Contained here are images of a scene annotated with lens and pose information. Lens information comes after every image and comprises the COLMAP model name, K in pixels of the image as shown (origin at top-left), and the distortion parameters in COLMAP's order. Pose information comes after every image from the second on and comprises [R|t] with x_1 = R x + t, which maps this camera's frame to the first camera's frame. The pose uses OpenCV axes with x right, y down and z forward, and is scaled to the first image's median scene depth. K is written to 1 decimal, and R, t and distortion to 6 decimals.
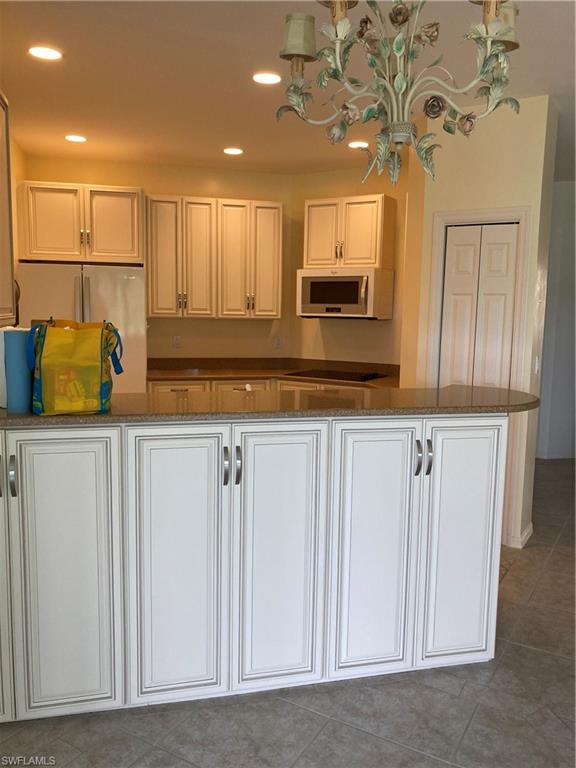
lens RADIAL K [[630.5, 0, 288.0], [0, 630.5, 384.0], [0, 0, 1]] dist [0.010379, 0.005264]
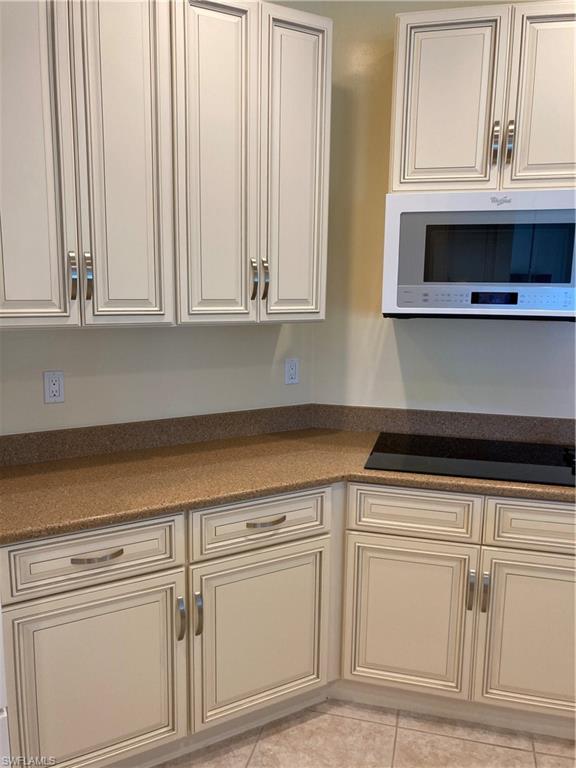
lens RADIAL K [[646.2, 0, 288.0], [0, 646.2, 384.0], [0, 0, 1]] dist [0.005768, -0.015269]
pose [[0.960761, -0.052162, 0.272430, -0.154740], [0.043119, 0.998305, 0.039082, -0.082401], [-0.274007, -0.025801, 0.961381, 0.625177]]
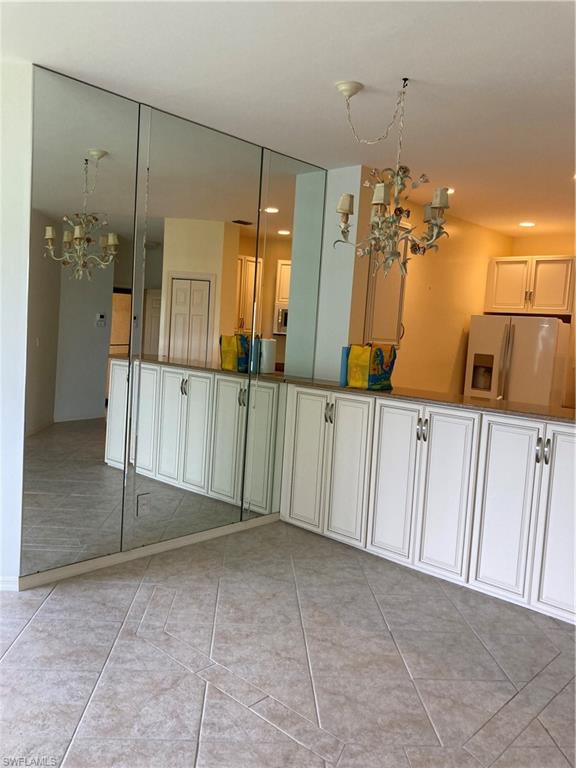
lens RADIAL K [[630.5, 0, 288.0], [0, 630.5, 384.0], [0, 0, 1]] dist [0.010379, 0.005264]
pose [[0.556227, 0.094117, -0.825684, 1.154835], [-0.159109, 0.987246, 0.005348, 0.056429], [0.815657, 0.128399, 0.564108, -0.310557]]
